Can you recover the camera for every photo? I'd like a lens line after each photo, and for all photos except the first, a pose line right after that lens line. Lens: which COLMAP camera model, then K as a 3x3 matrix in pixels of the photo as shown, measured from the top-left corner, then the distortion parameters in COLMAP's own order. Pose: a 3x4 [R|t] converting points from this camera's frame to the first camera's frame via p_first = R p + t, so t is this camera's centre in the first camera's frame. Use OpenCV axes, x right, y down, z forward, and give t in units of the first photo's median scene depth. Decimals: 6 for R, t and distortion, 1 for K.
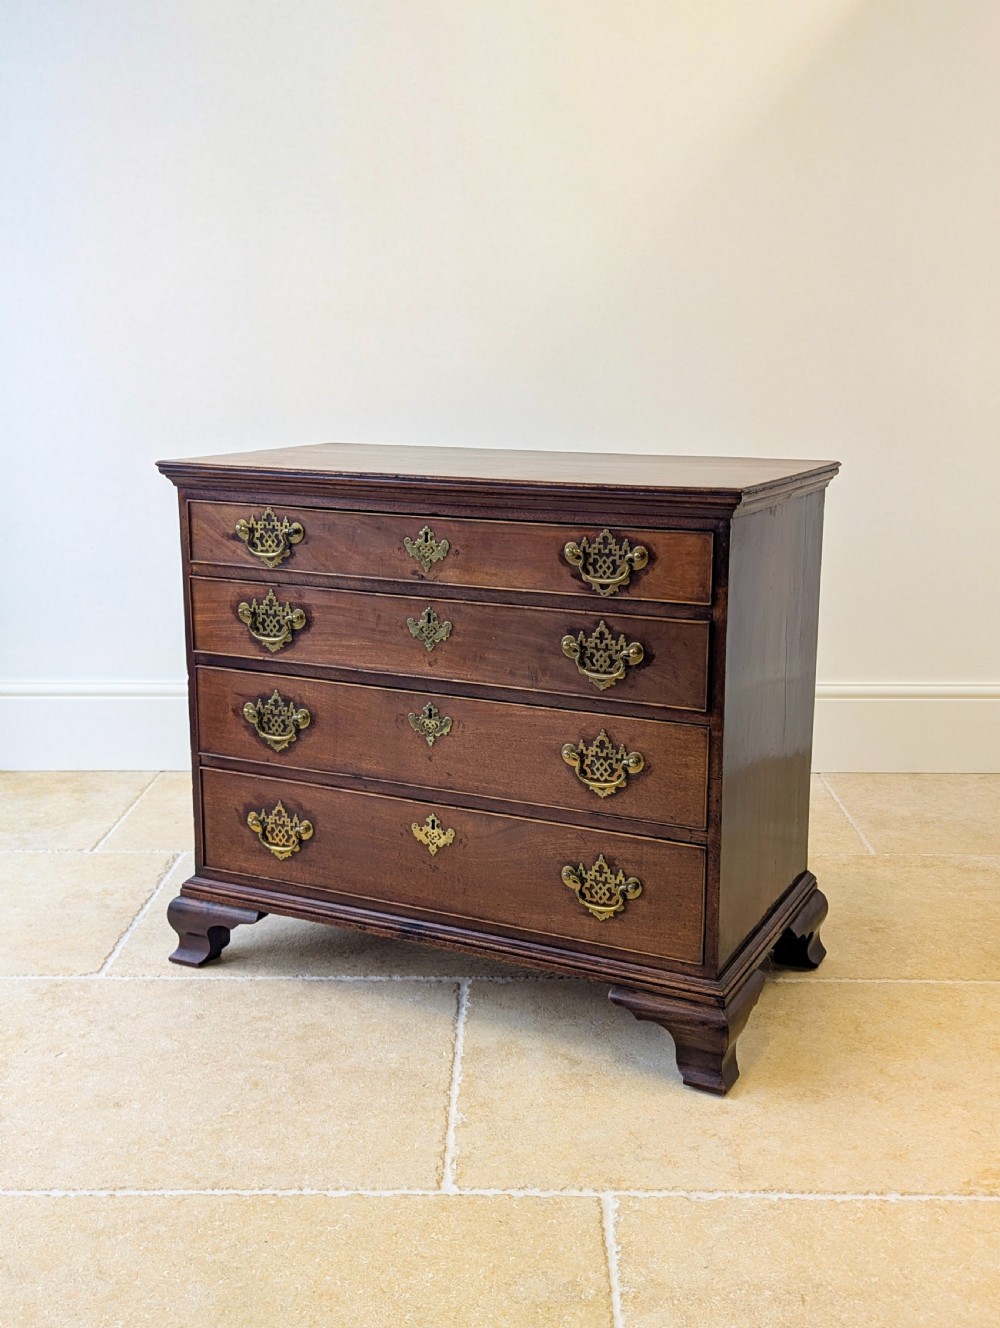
lens RADIAL K [[1454.7, 0, 511.1], [0, 1454.7, 642.6], [0, 0, 1]] dist [0.046623, 0.015081]
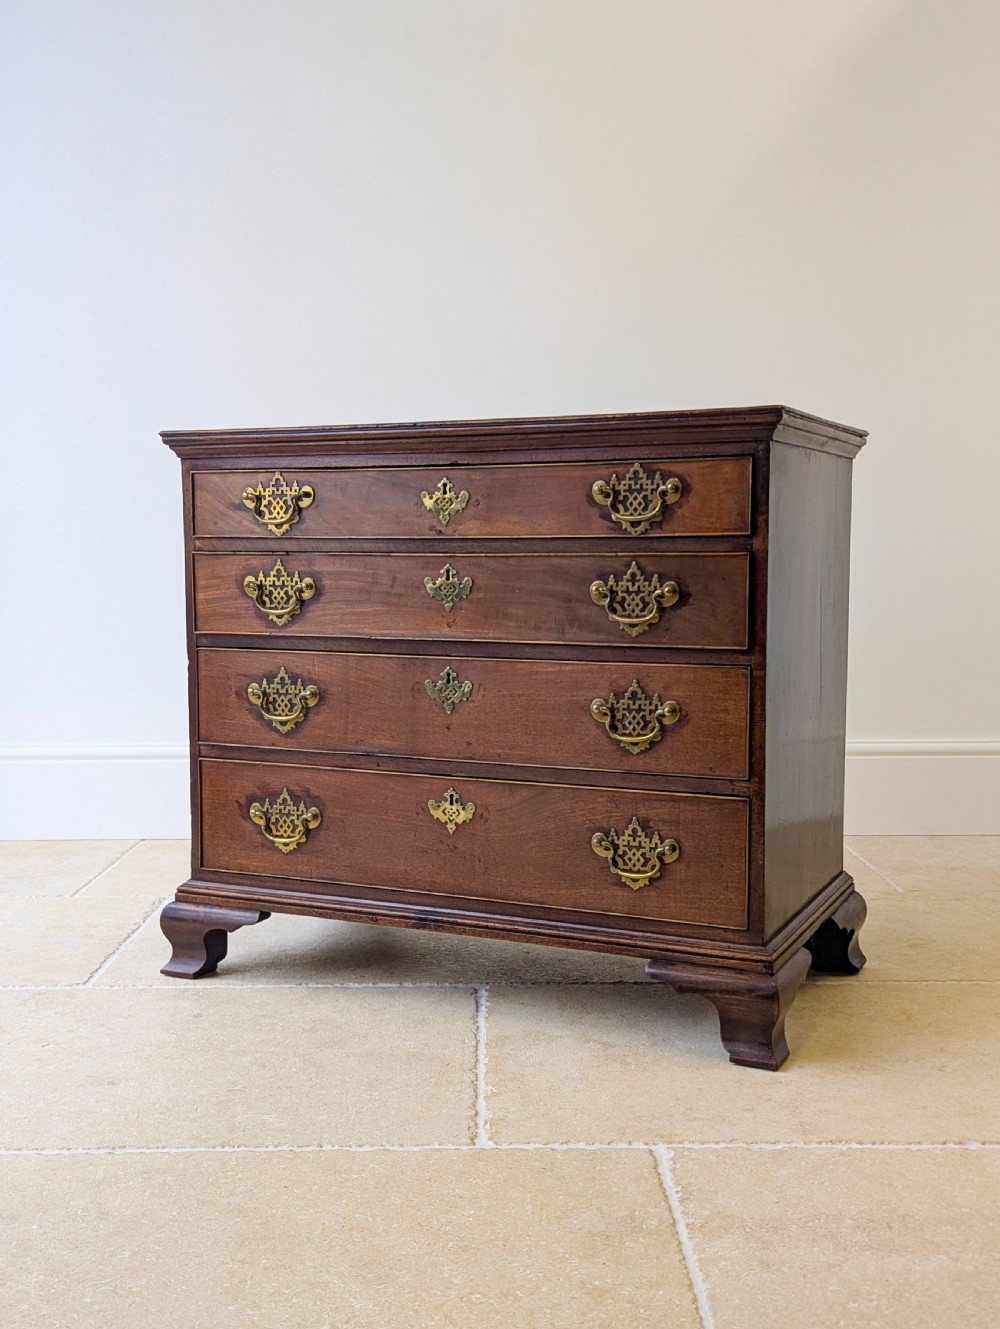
lens RADIAL K [[1472.1, 0, 501.5], [0, 1472.1, 696.0], [0, 0, 1]] dist [0.054602, -0.009530]
pose [[0.999796, -0.005270, 0.019478, -0.040640], [0.007326, 0.994227, -0.107046, 0.165265], [-0.018801, 0.107167, 0.994063, 0.051266]]
